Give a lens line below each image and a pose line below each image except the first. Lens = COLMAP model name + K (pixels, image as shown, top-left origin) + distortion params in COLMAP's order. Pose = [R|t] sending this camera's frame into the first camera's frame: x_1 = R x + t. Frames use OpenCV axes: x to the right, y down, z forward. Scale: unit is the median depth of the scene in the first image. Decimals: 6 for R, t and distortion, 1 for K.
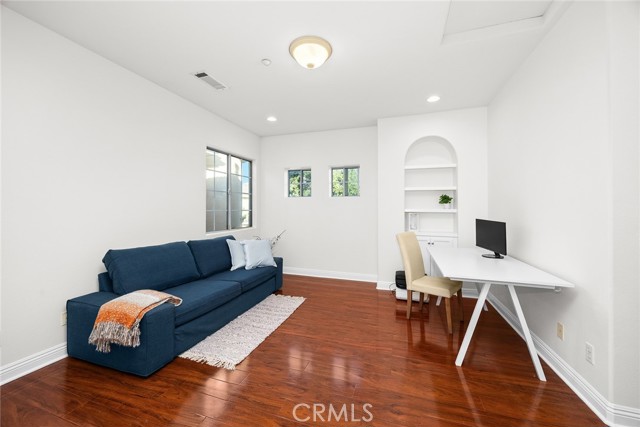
lens RADIAL K [[246.9, 0, 315.6], [0, 246.9, 208.4], [0, 0, 1]] dist [-0.001467, -0.000793]
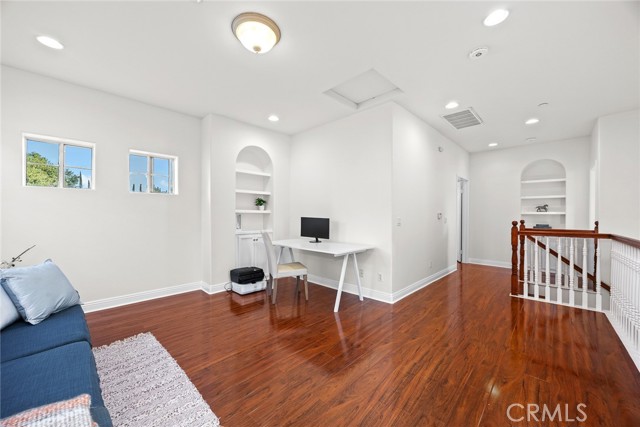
lens RADIAL K [[246.9, 0, 313.8], [0, 246.9, 213.0], [0, 0, 1]] dist [-0.001467, -0.000793]
pose [[0.454344, -0.009066, 0.890780, -0.536708], [-0.000842, 0.999943, 0.010606, 0.003090], [-0.890826, -0.005569, 0.454311, 0.274263]]
